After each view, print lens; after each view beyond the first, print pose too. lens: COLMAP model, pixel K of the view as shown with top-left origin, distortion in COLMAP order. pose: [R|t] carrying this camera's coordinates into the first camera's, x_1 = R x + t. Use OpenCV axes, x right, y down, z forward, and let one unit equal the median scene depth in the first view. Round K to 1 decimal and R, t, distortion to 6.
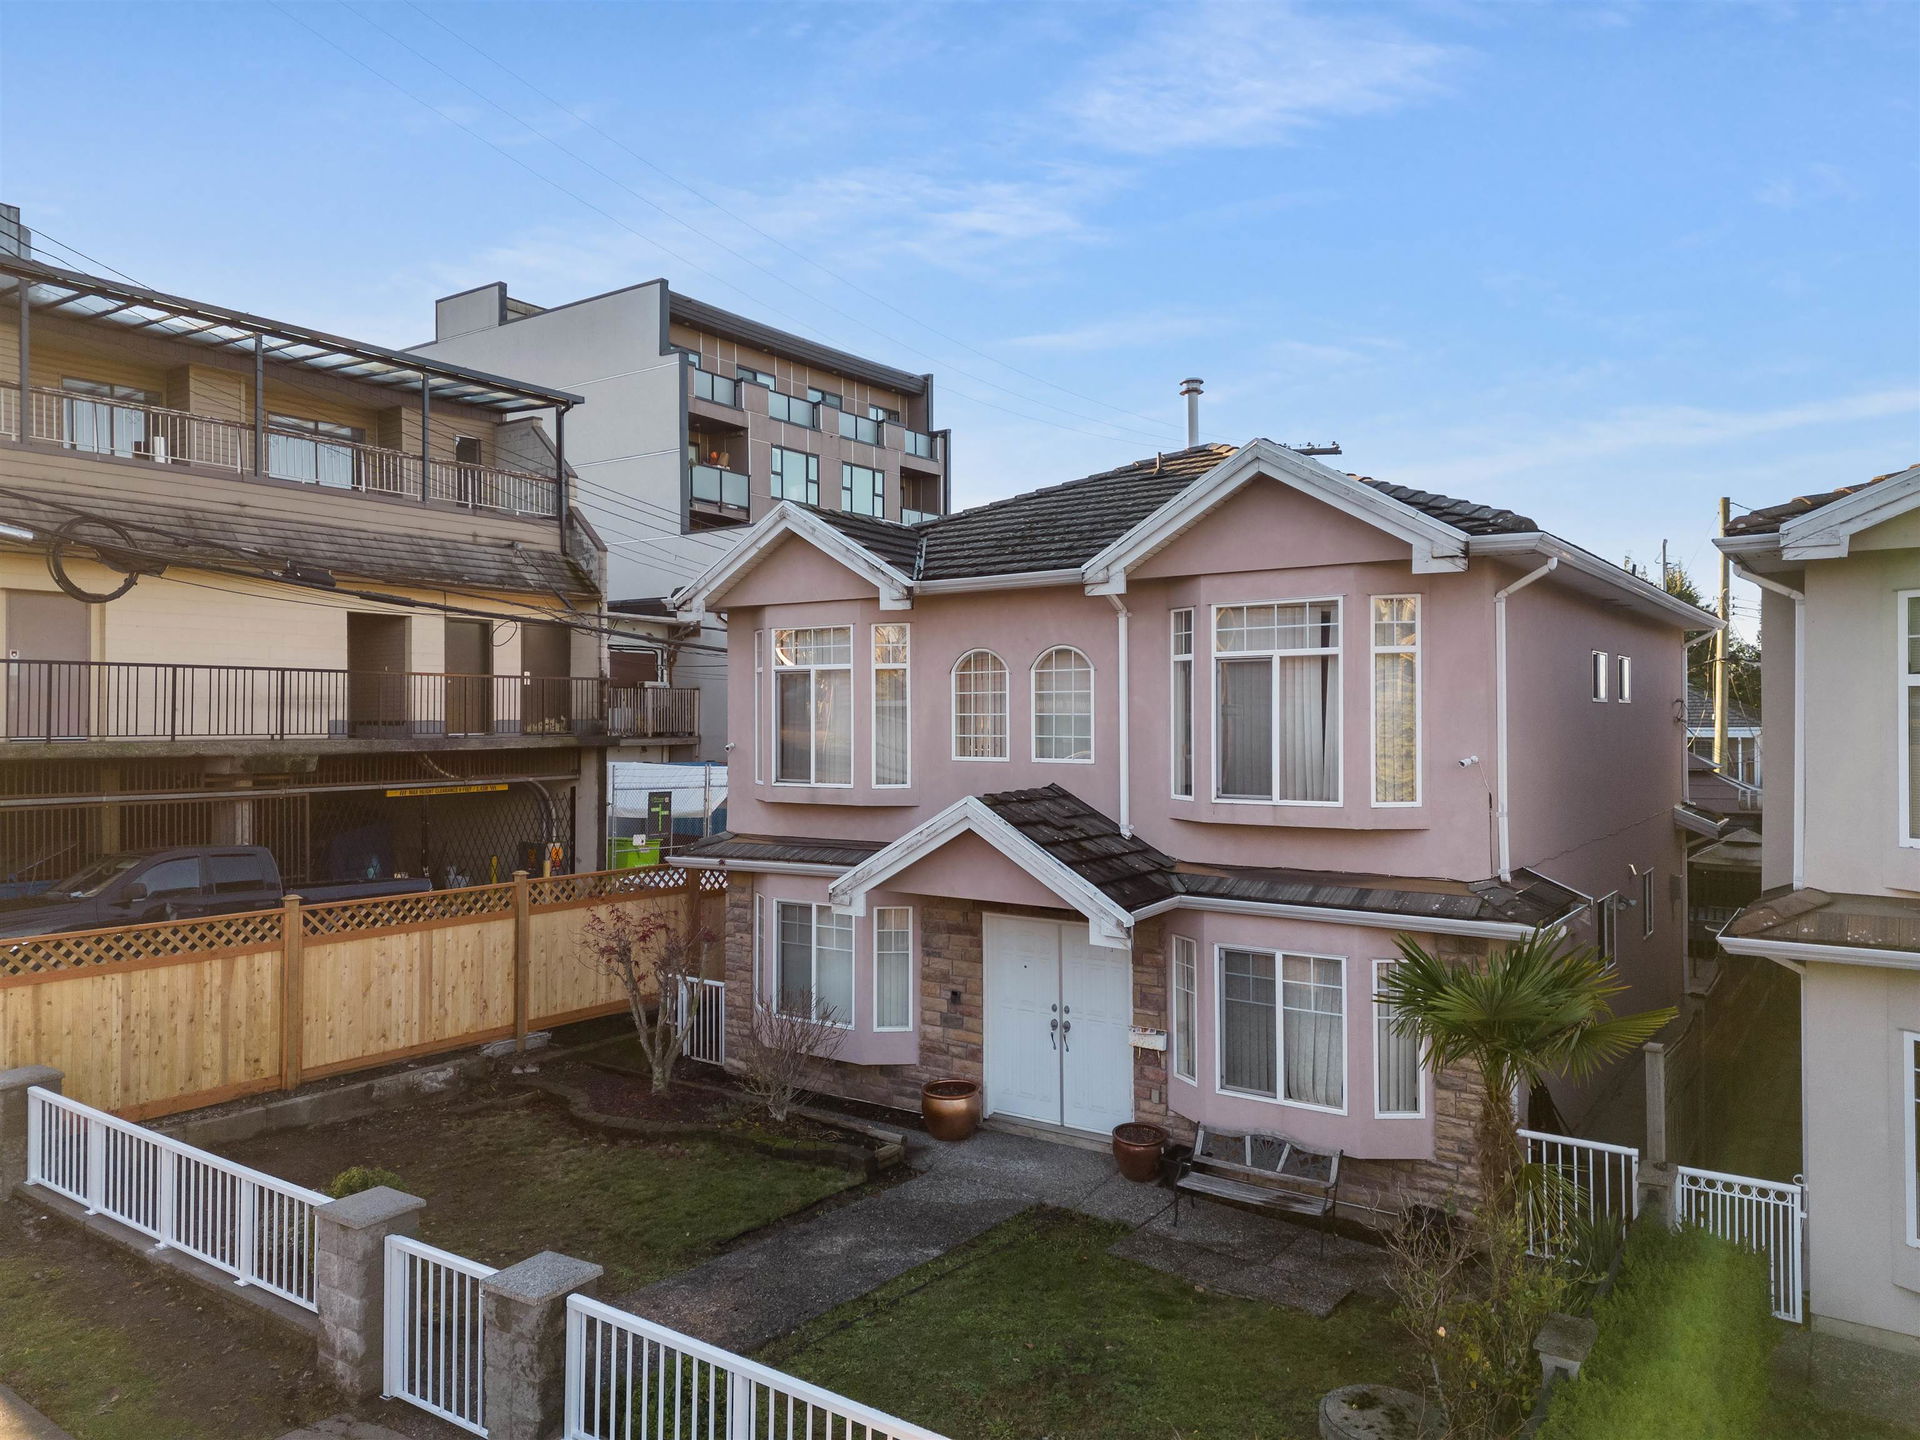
lens RADIAL K [[1300.6, 0, 949.1], [0, 1300.6, 711.8], [0, 0, 1]] dist [0.060897, -0.051547]
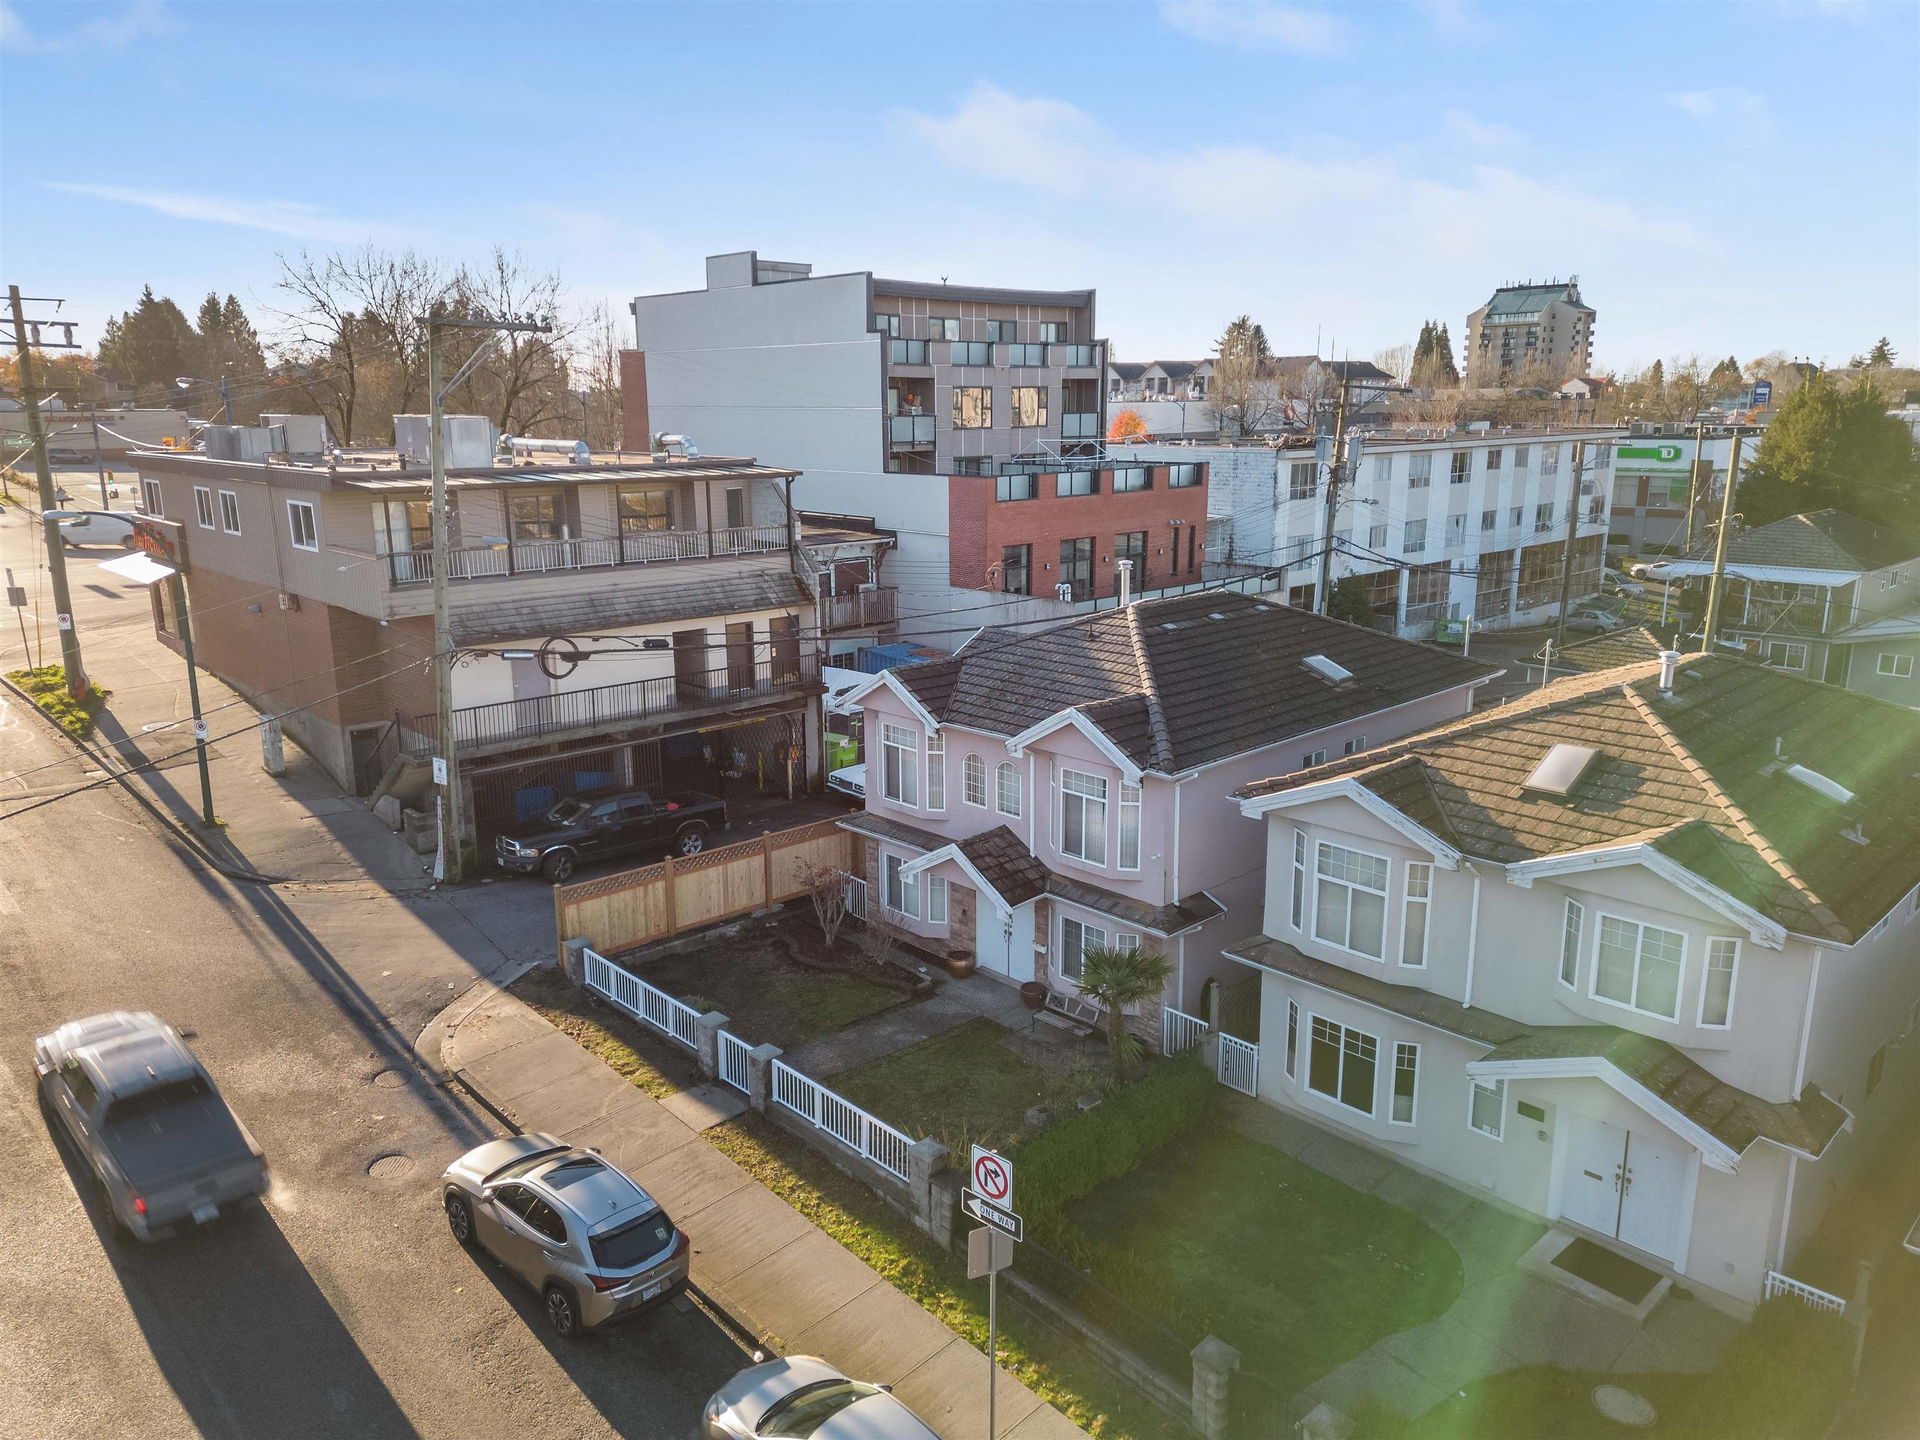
lens RADIAL K [[1285.4, 0, 962.8], [0, 1285.4, 692.1], [0, 0, 1]] dist [0.059422, -0.001806]
pose [[0.981974, 0.036893, -0.185381, 0.390164], [0.005258, 0.975055, 0.221900, -0.612109], [0.188943, -0.218875, 0.957285, -0.944053]]
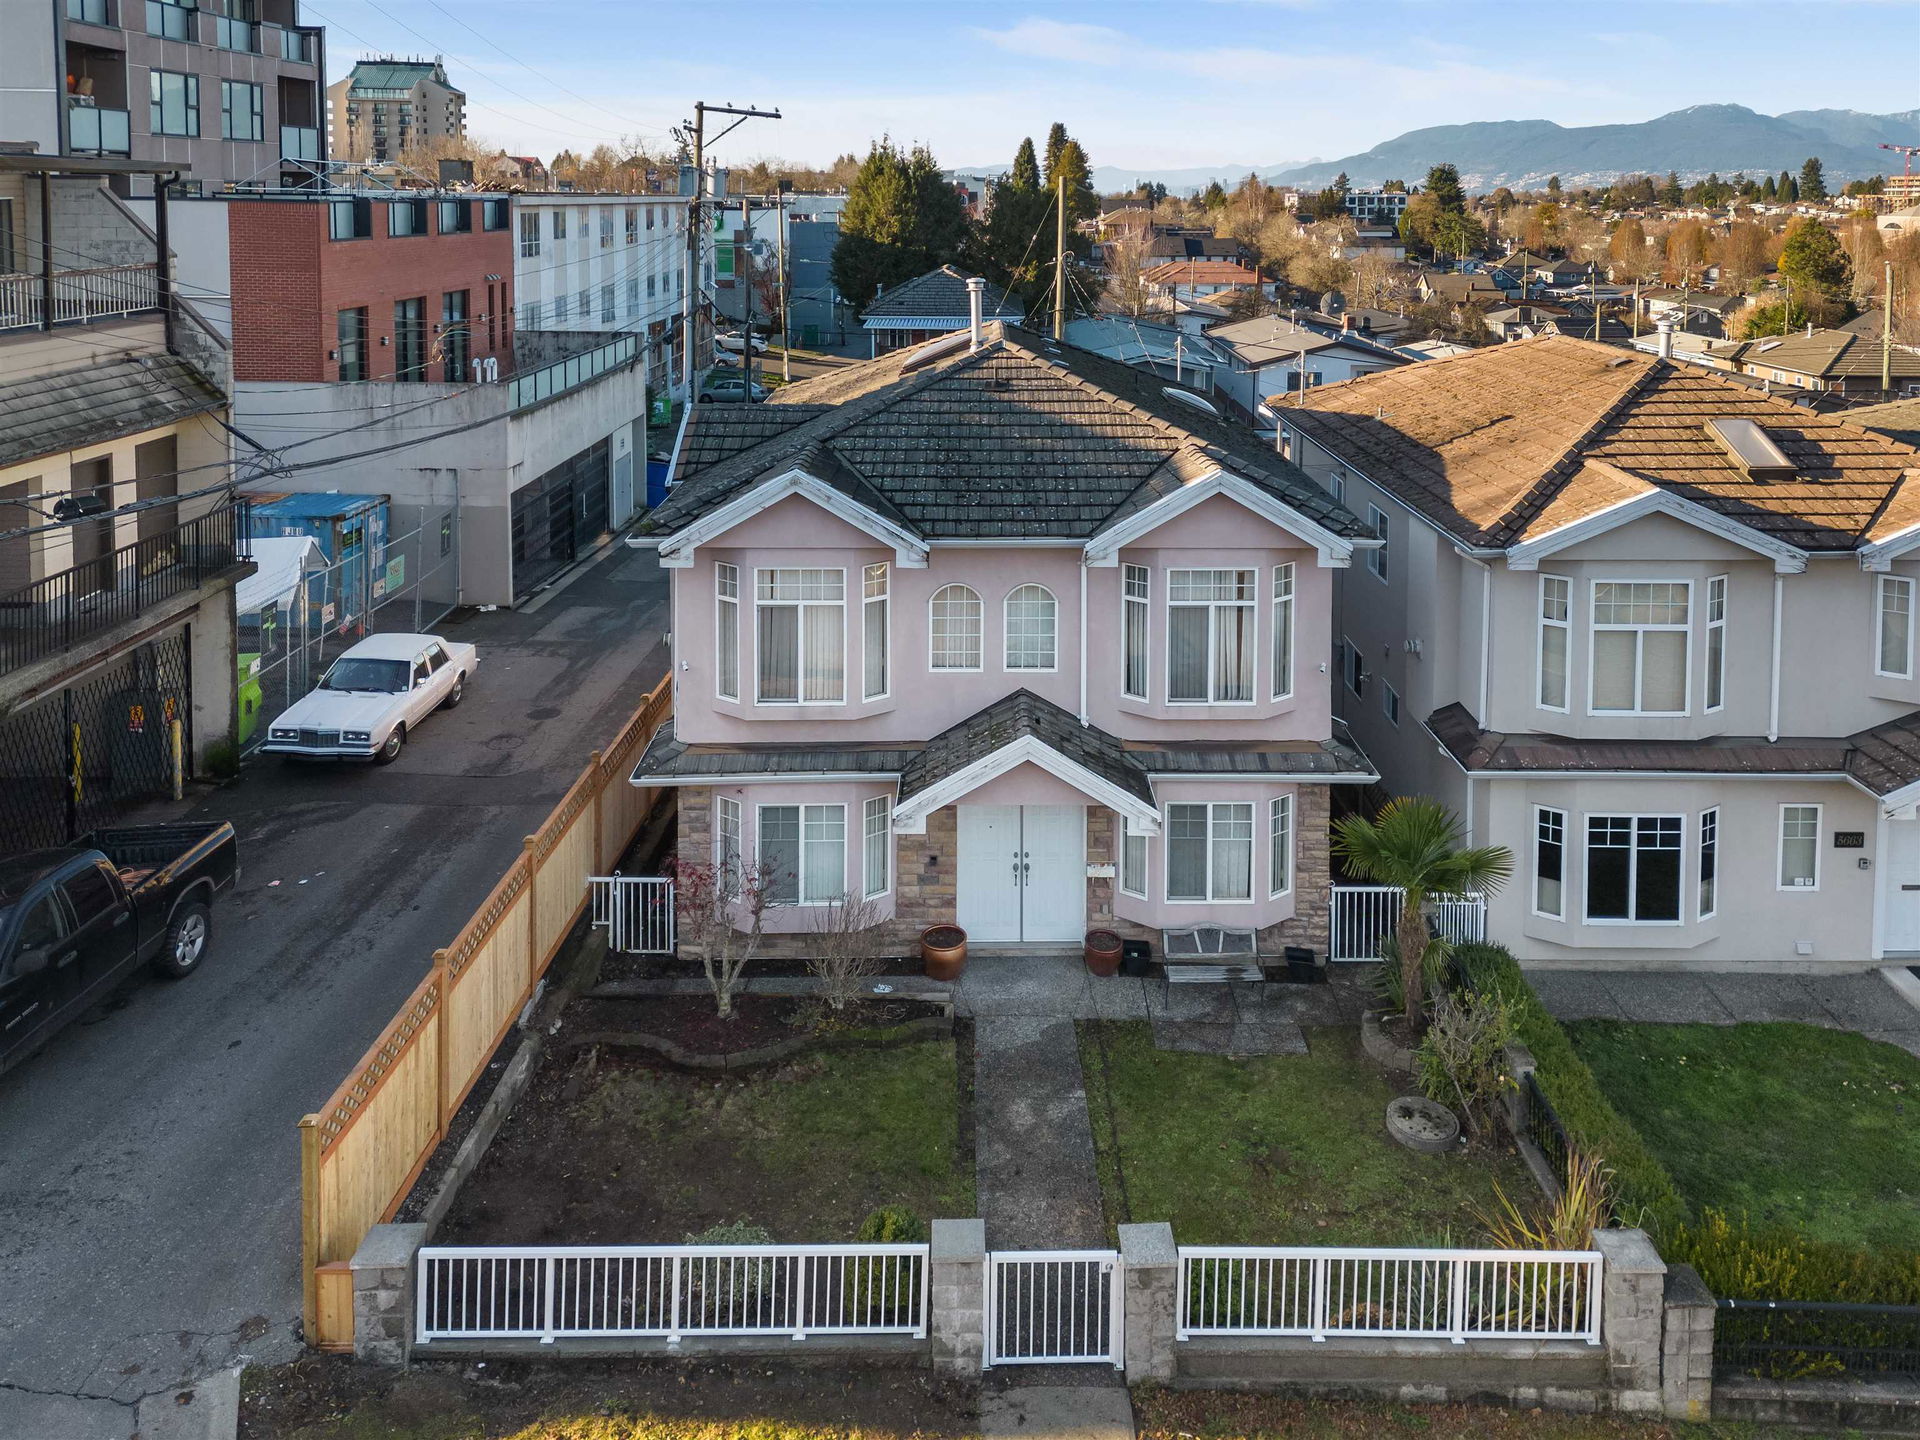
lens RADIAL K [[1424.3, 0, 997.0], [0, 1424.3, 278.3], [0, 0, 1]] dist [0.033042, -0.005338]
pose [[0.803457, -0.020268, 0.595017, -0.784896], [-0.019356, 0.998003, 0.060131, -0.440282], [-0.595048, -0.059830, 0.801460, -0.104794]]
